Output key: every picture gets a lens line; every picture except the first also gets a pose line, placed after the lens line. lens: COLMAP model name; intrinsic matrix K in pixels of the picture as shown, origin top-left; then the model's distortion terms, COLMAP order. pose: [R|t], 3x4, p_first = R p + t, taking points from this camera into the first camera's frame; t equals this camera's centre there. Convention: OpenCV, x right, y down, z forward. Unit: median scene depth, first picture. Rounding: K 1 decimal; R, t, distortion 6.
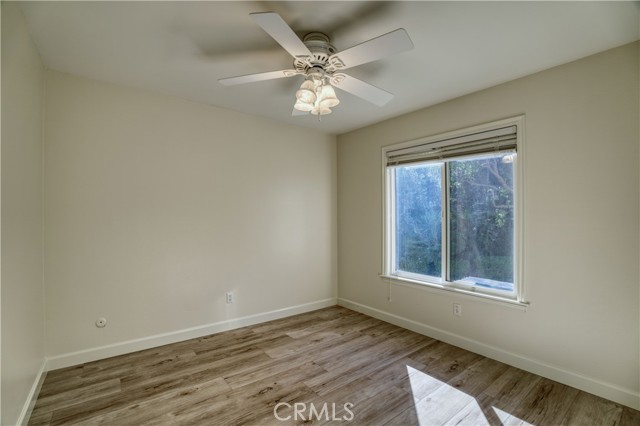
lens RADIAL K [[294.1, 0, 320.0], [0, 294.1, 213.0], [0, 0, 1]] dist [-0.072344, 0.018355]
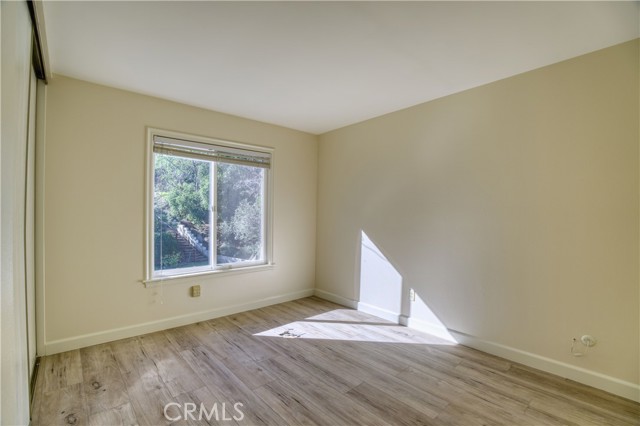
lens RADIAL K [[294.0, 0, 320.0], [0, 294.0, 213.0], [0, 0, 1]] dist [-0.065249, 0.018976]
pose [[-0.072134, -0.007150, 0.997369, -0.771928], [-0.023719, 0.999704, 0.005451, 0.004418], [-0.997113, -0.023264, -0.072282, 0.679631]]
